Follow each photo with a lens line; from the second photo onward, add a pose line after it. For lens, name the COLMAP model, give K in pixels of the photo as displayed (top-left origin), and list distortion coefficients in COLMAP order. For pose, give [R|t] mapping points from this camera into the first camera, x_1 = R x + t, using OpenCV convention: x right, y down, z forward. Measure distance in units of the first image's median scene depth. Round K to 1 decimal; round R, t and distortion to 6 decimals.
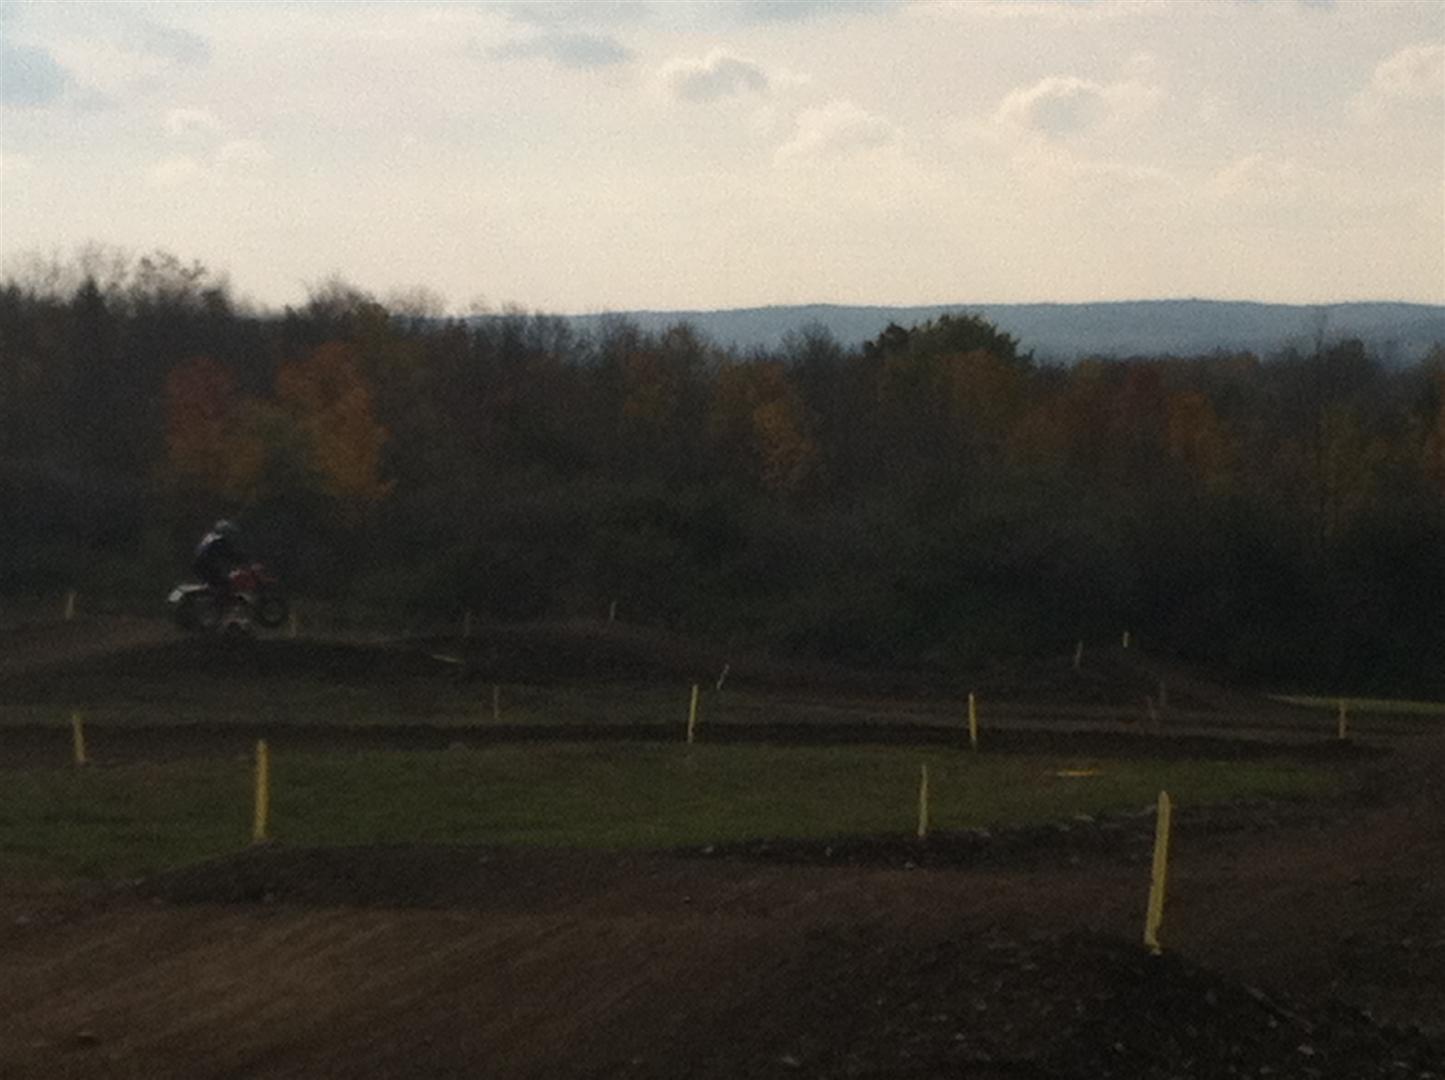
lens RADIAL K [[1334.6, 0, 721.9], [0, 1334.6, 540.4], [0, 0, 1]] dist [-0.017040, 0.000000]
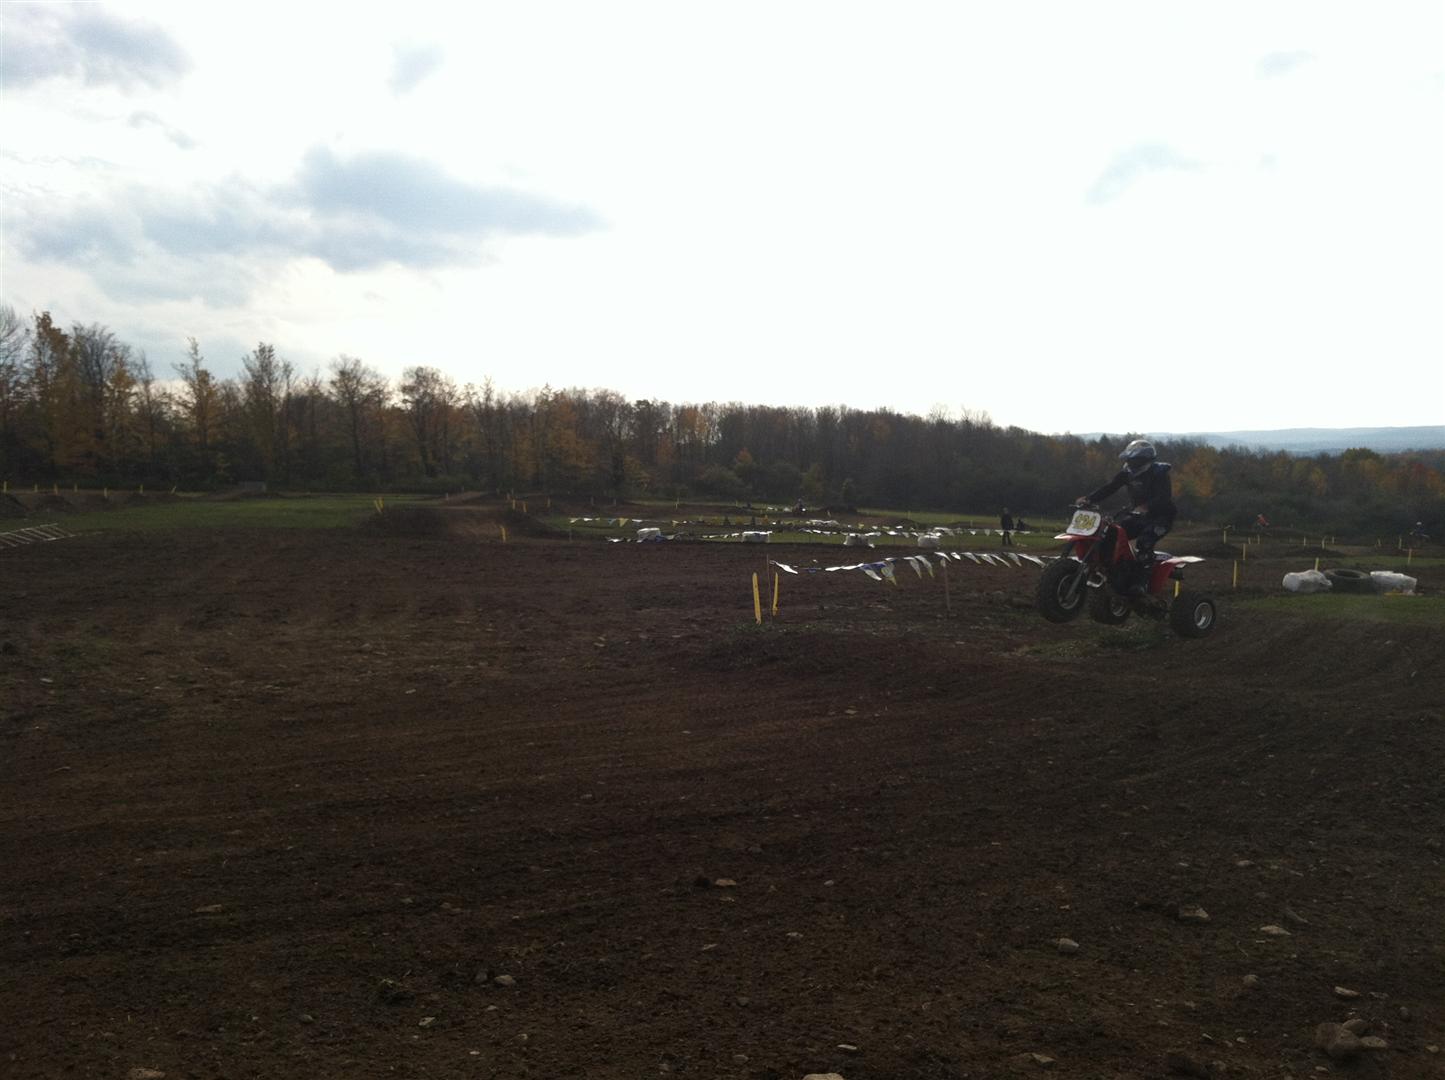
lens RADIAL K [[1334.6, 0, 724.4], [0, 1334.6, 534.3], [0, 0, 1]] dist [-0.017040, 0.000000]
pose [[0.968062, 0.008439, -0.250568, -0.663452], [0.000587, 0.999354, 0.035925, -0.067512], [0.250710, -0.034925, 0.967432, -3.218325]]
